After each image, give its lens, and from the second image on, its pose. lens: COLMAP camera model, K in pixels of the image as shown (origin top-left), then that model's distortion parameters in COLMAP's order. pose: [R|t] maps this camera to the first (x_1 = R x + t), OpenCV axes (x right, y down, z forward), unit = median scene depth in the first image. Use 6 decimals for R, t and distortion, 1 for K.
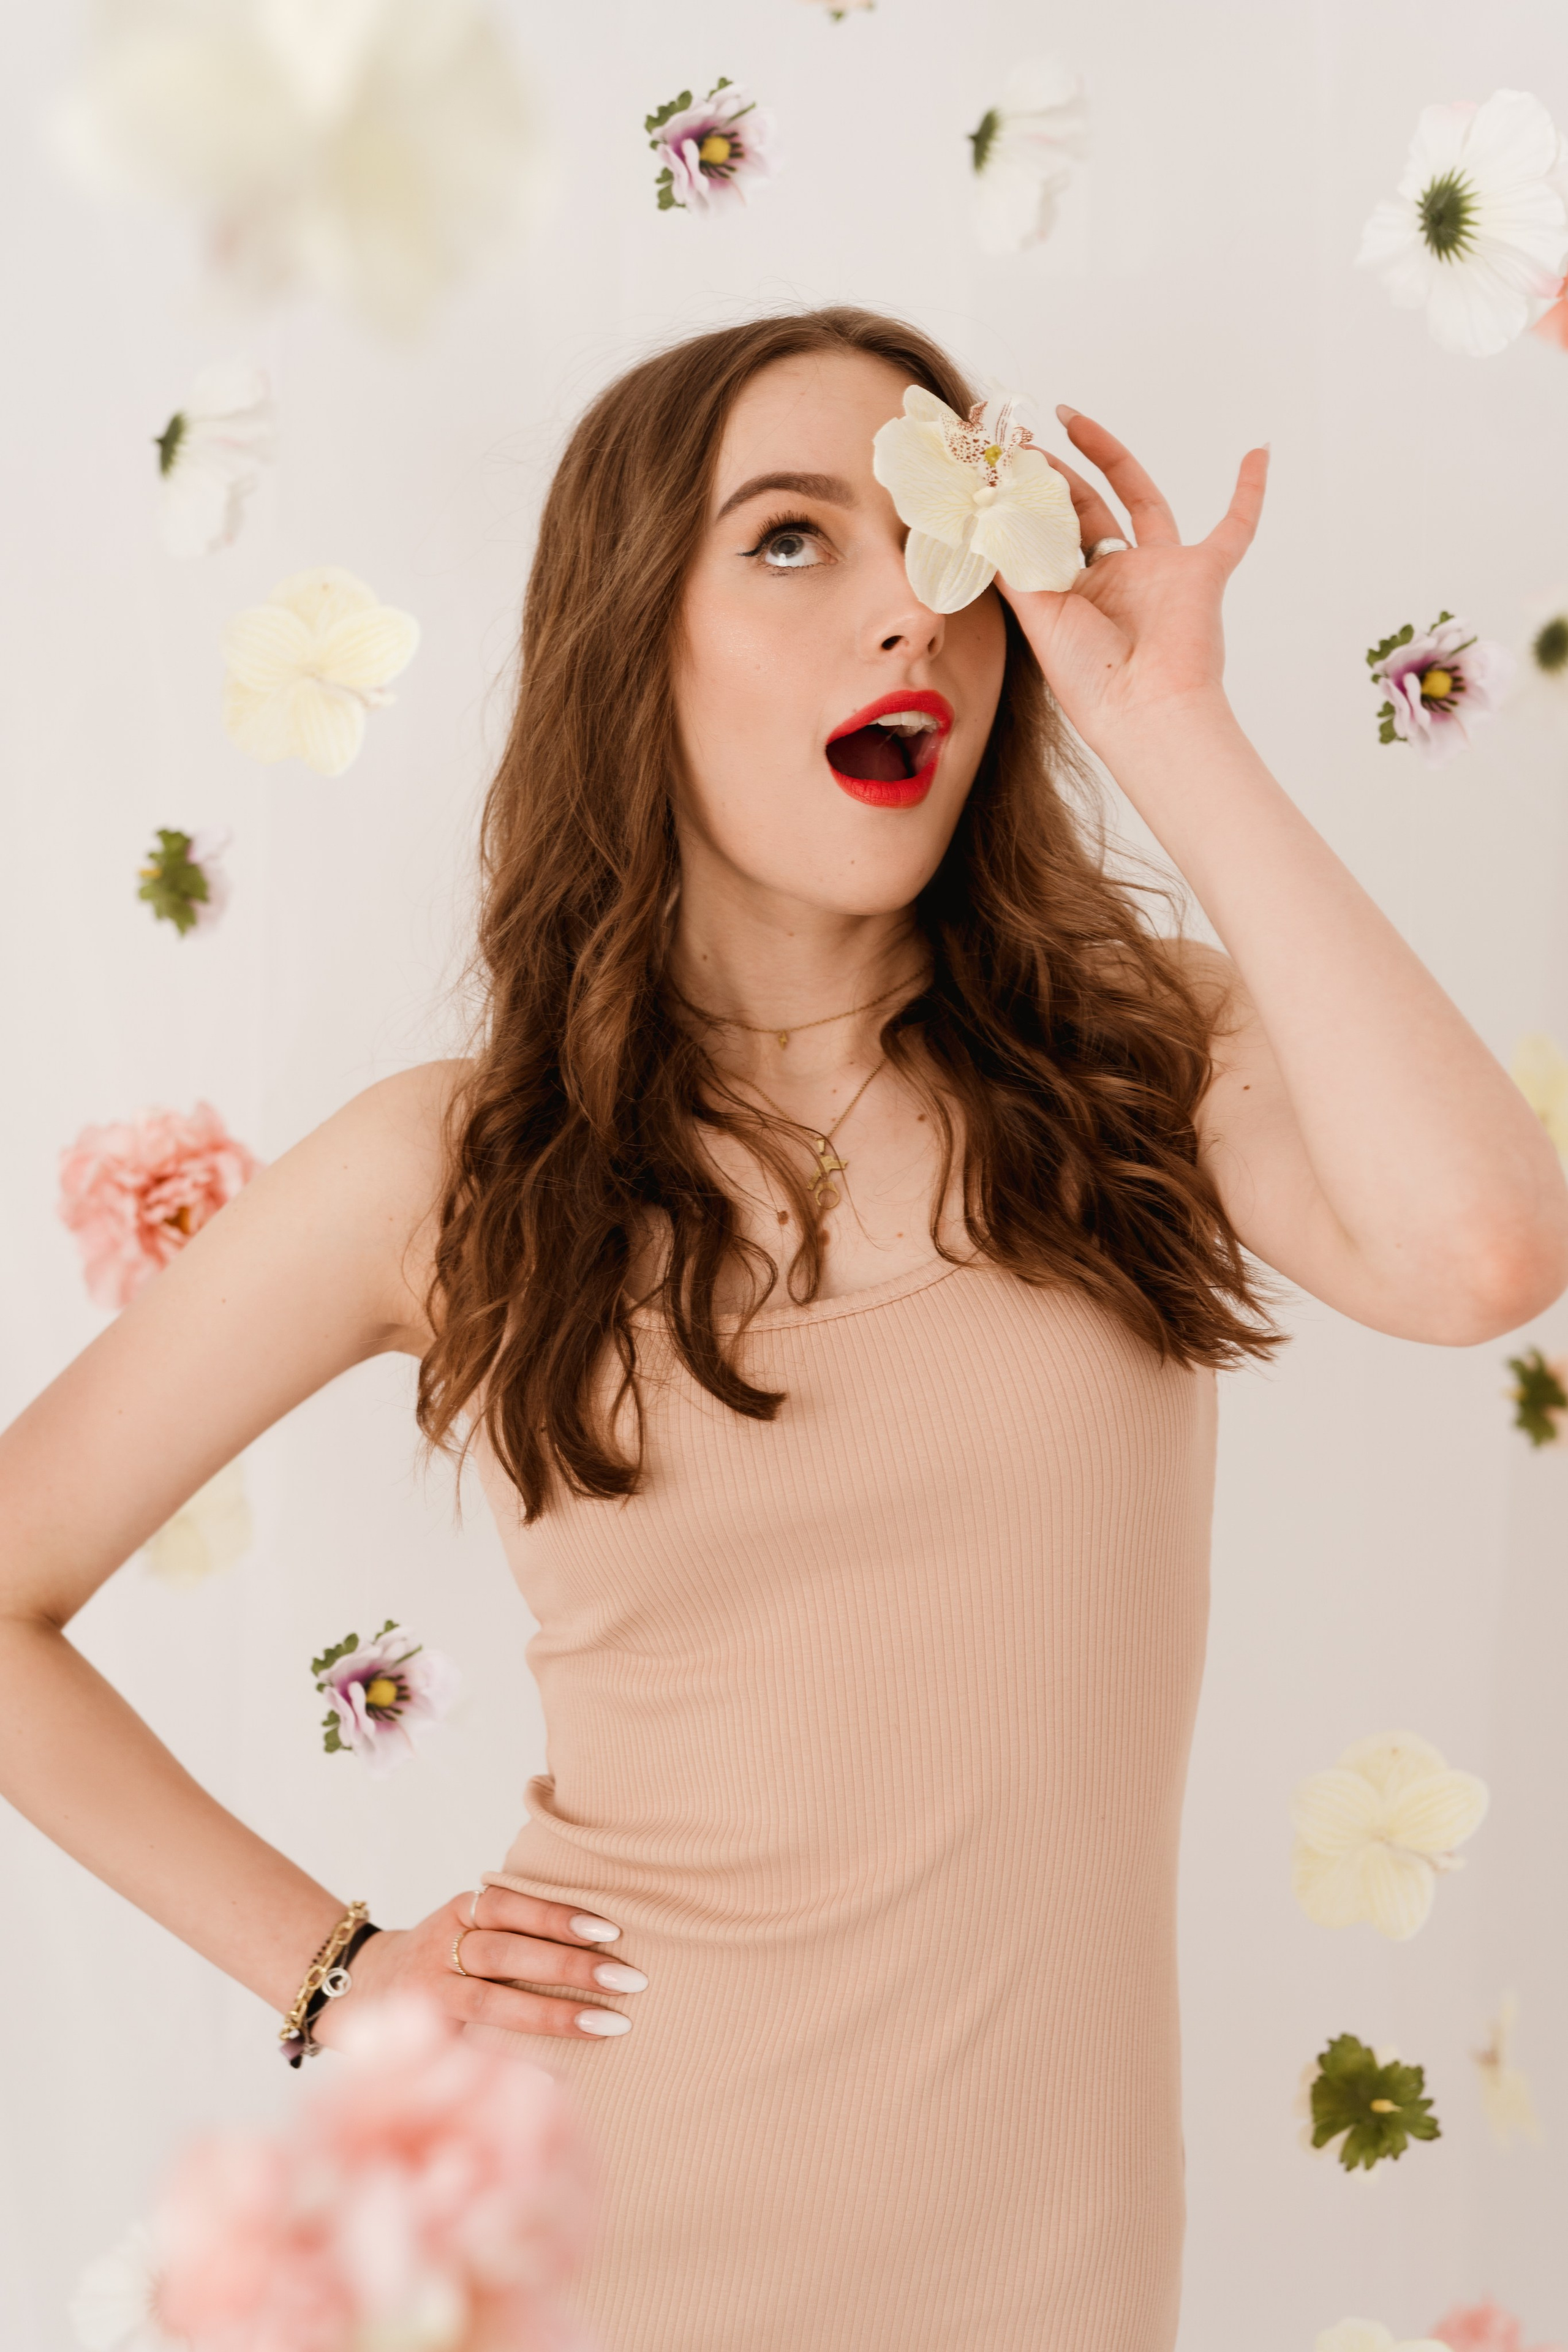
lens RADIAL K [[3472.9, 0, 784.0], [0, 3472.9, 1176.0], [0, 0, 1]] dist [0.012663, 0.069181]
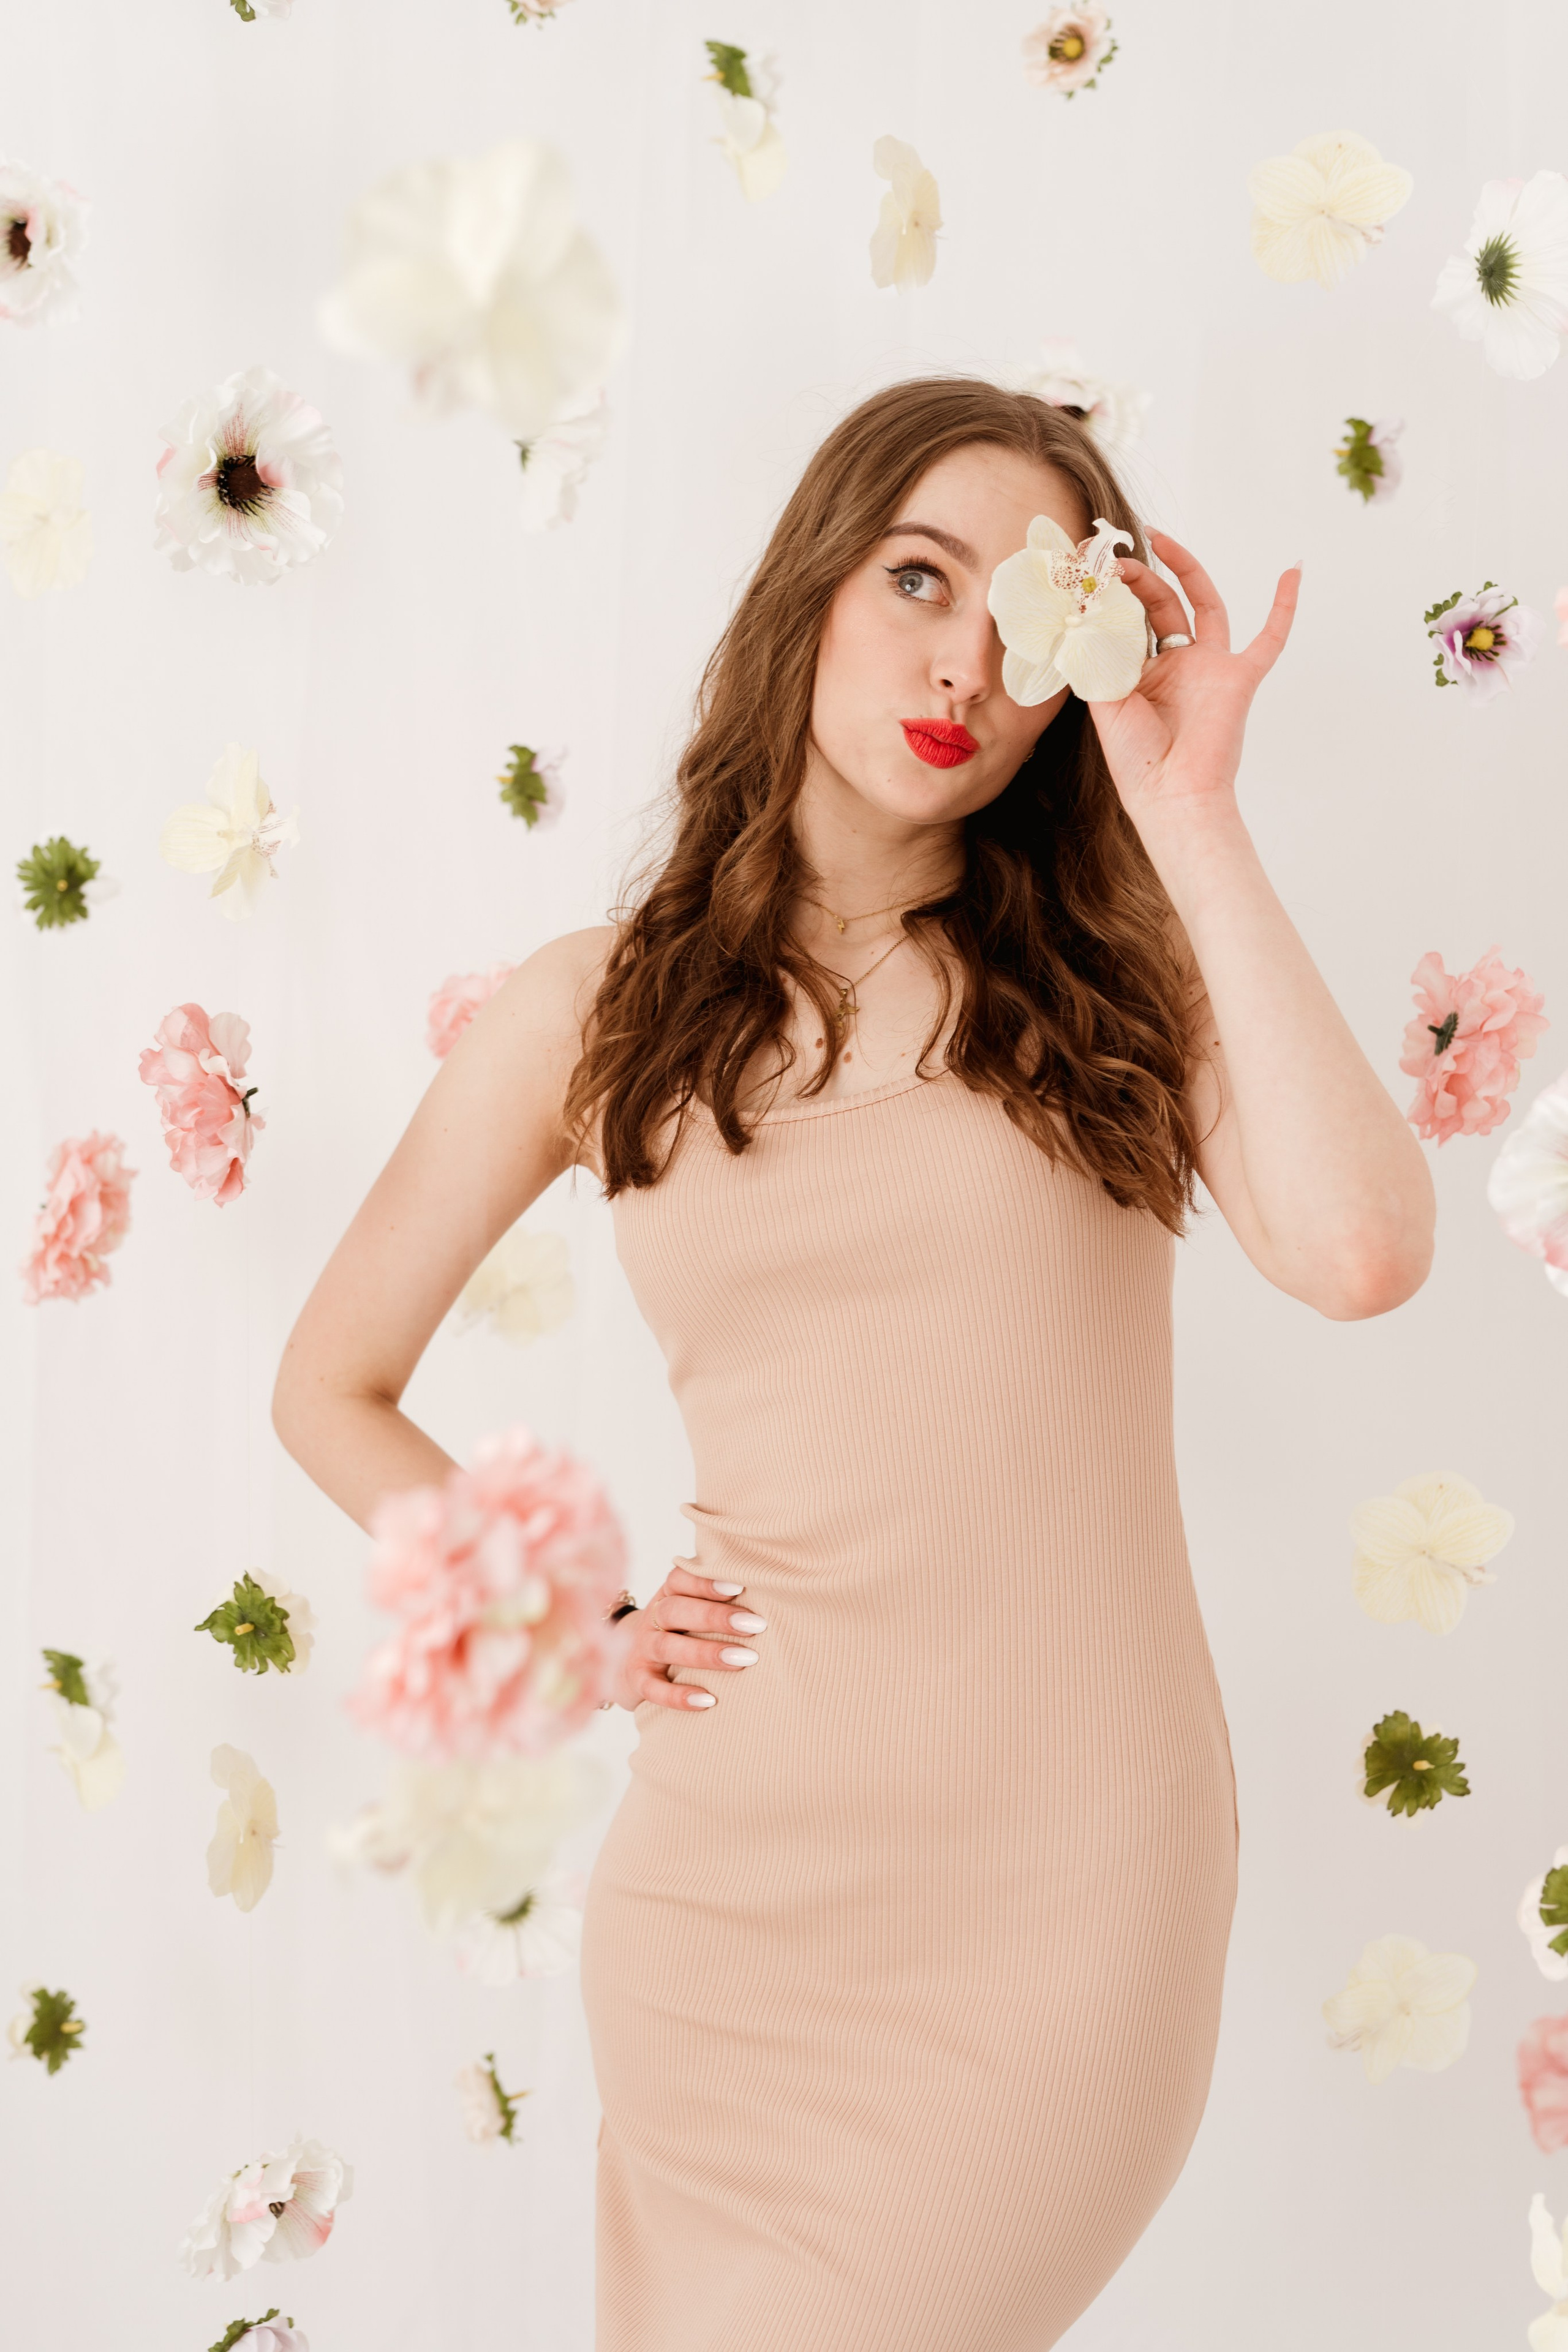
lens RADIAL K [[3358.7, 0, 780.0], [0, 3358.7, 1201.1], [0, 0, 1]] dist [-0.041424, 0.004995]
pose [[0.988577, 0.027840, -0.148121, 0.115582], [-0.021714, 0.998847, 0.042822, 0.014030], [0.149142, -0.039116, 0.988042, -0.234152]]
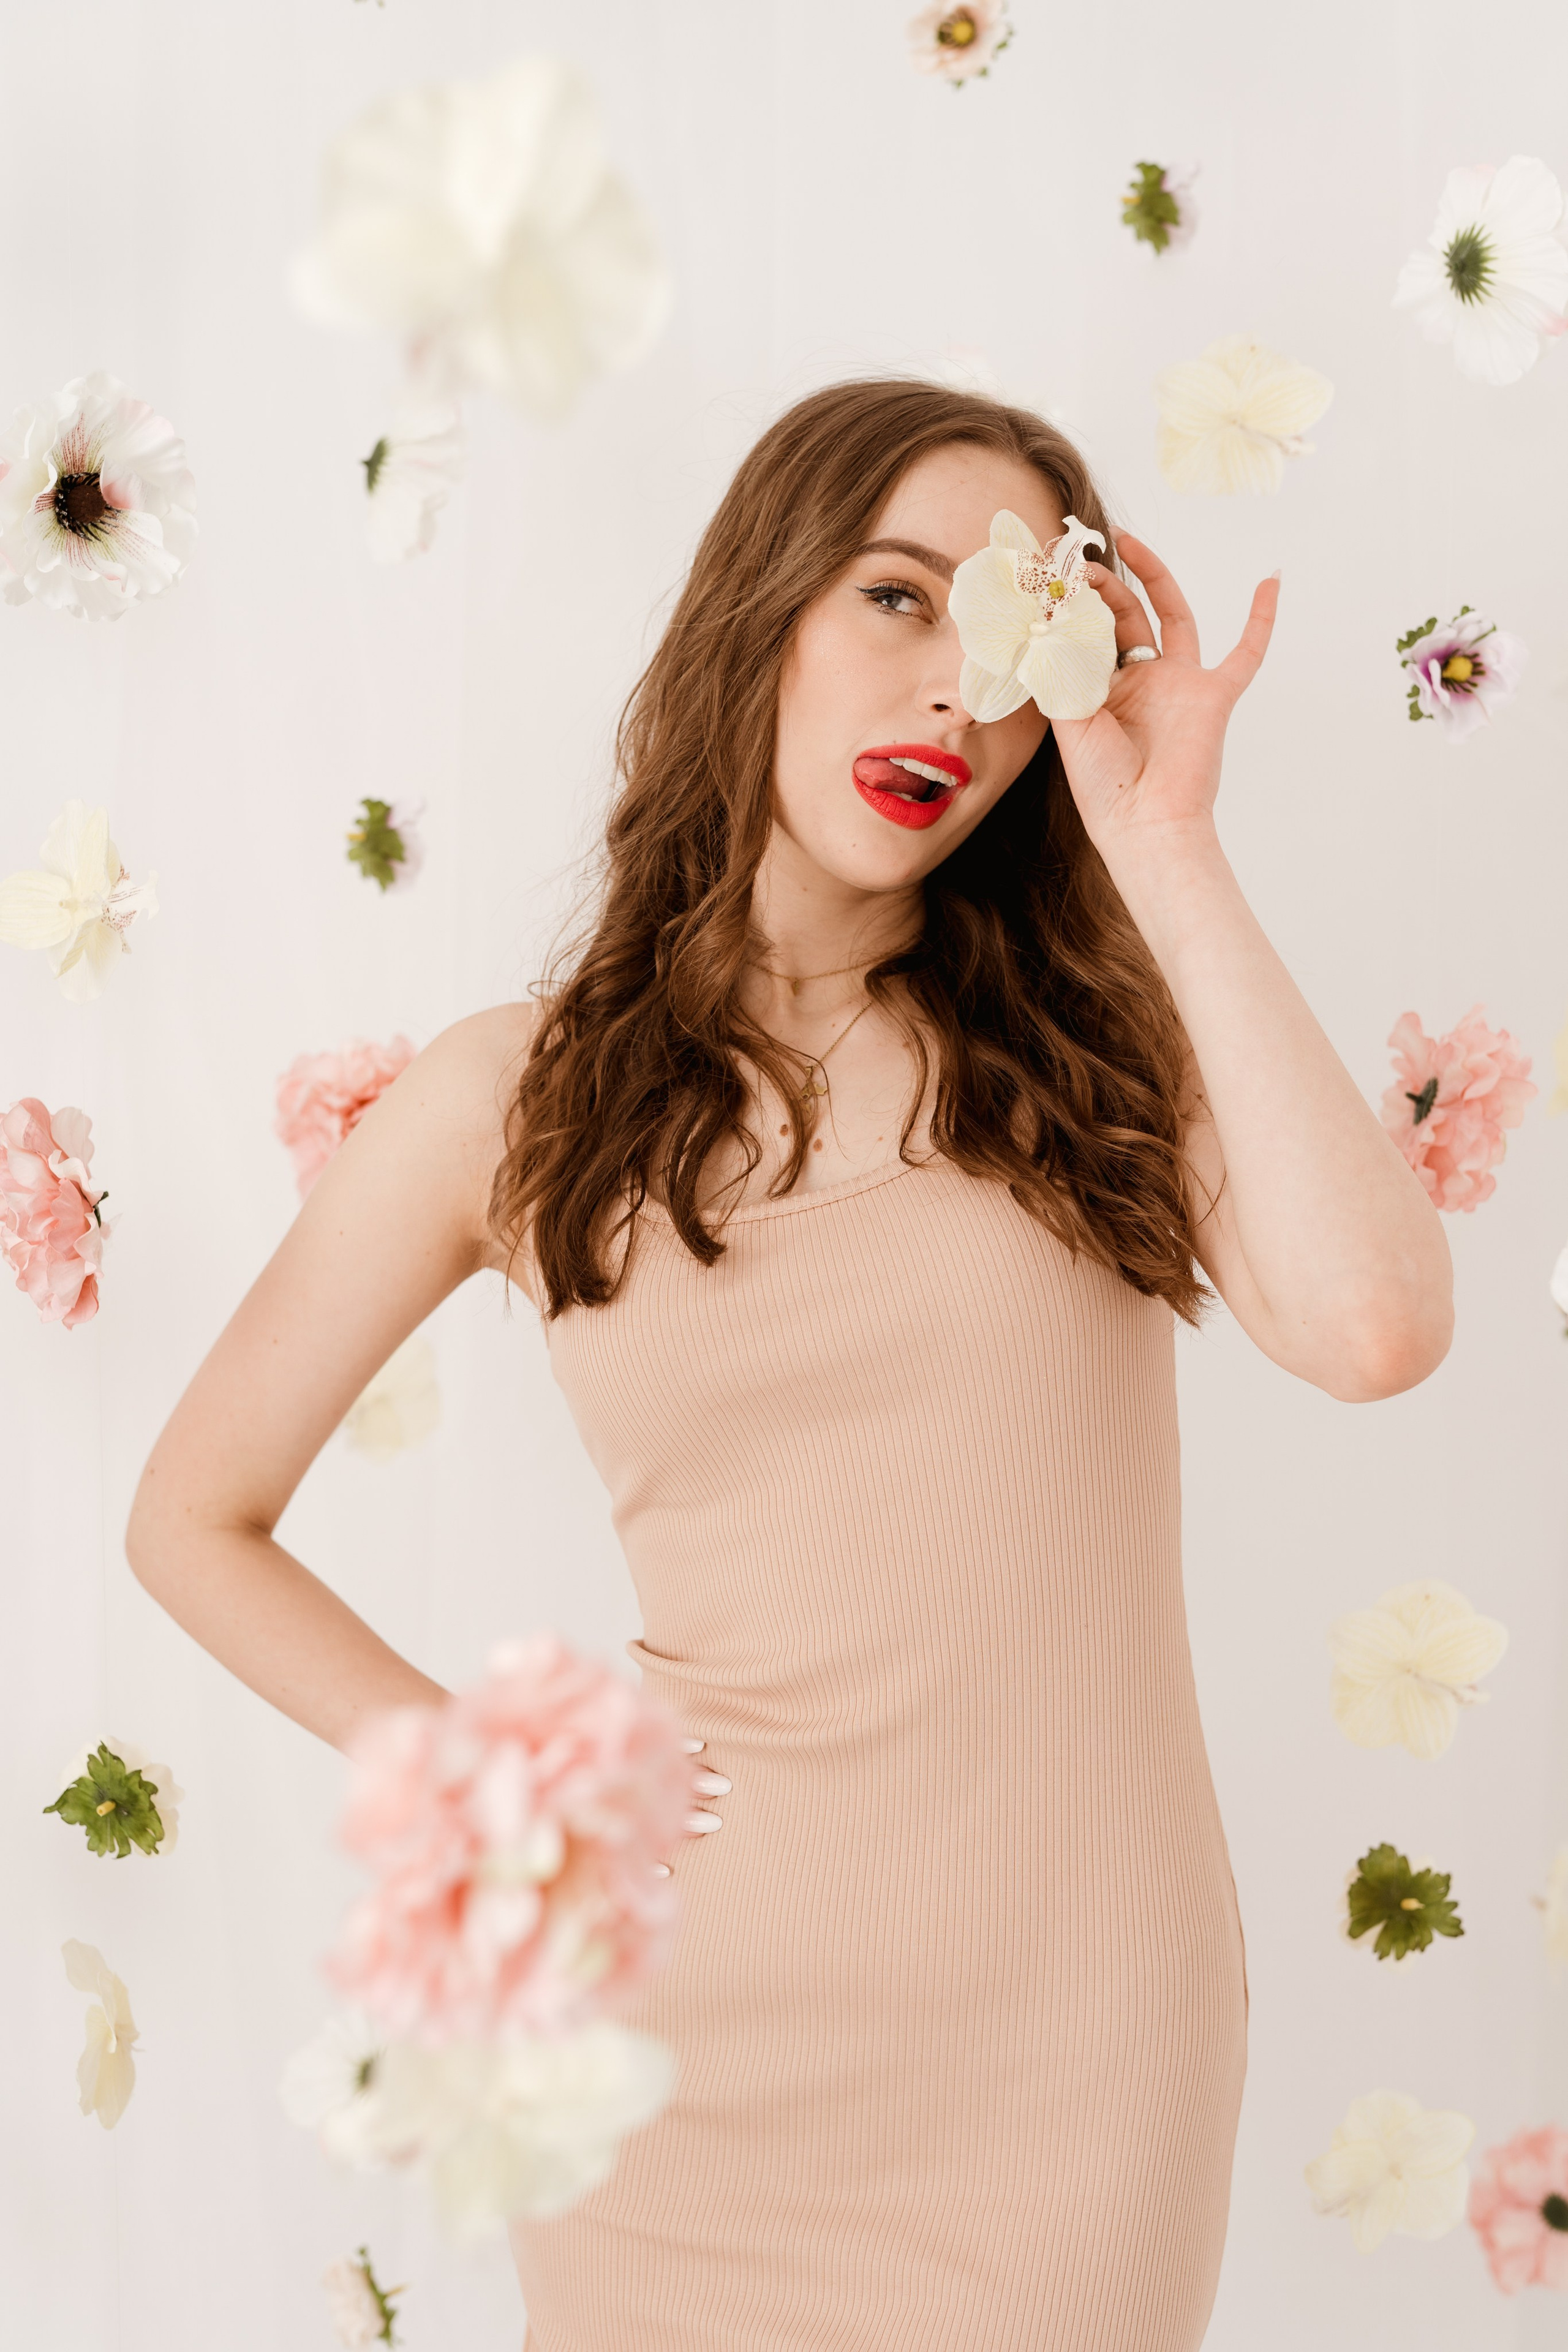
lens RADIAL K [[3358.7, 0, 780.0], [0, 3358.7, 1201.1], [0, 0, 1]] dist [-0.041424, 0.004995]
pose [[0.997873, 0.003300, -0.065099, 0.034264], [-0.001487, 0.999610, 0.027872, 0.002776], [0.065166, -0.027716, 0.997489, -0.117447]]
